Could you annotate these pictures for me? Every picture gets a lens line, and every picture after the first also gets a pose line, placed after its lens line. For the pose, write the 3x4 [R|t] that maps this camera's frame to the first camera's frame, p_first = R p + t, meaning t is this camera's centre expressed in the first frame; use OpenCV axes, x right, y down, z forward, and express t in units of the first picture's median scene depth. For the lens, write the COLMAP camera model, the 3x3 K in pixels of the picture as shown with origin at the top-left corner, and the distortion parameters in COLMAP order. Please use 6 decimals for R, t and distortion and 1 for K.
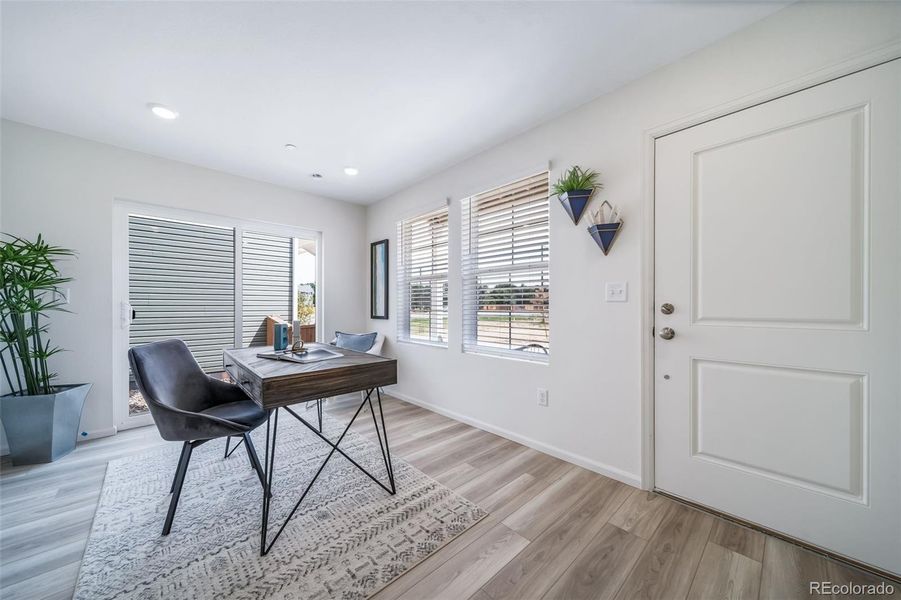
lens RADIAL K [[317.6, 0, 442.0], [0, 317.6, 311.1], [0, 0, 1]] dist [0.007782, -0.002442]
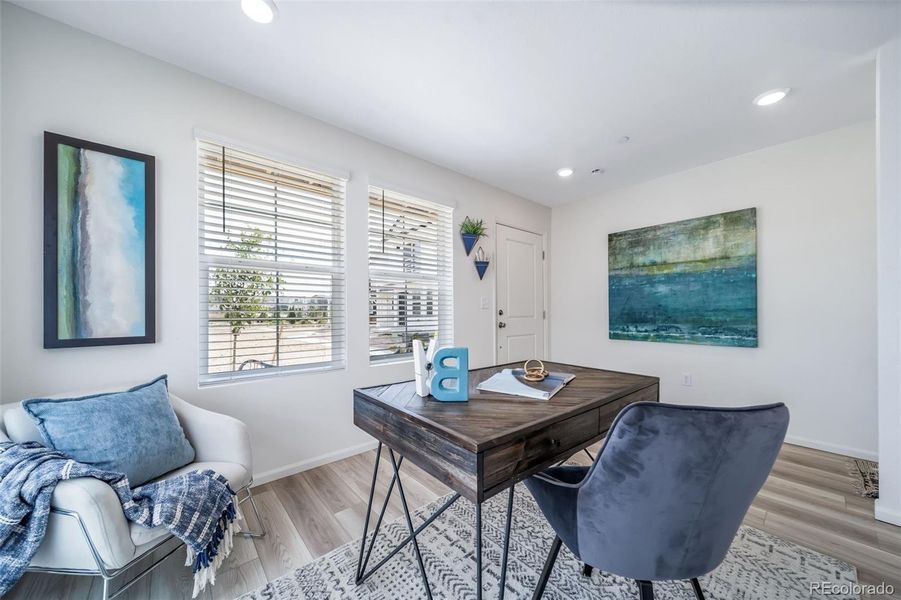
lens RADIAL K [[317.6, 0, 442.0], [0, 317.6, 311.1], [0, 0, 1]] dist [0.007782, -0.002442]
pose [[0.050077, 0.002227, 0.998743, -0.874215], [0.018440, 0.999825, -0.003154, -0.011375], [-0.998575, 0.018575, 0.050027, 0.870607]]
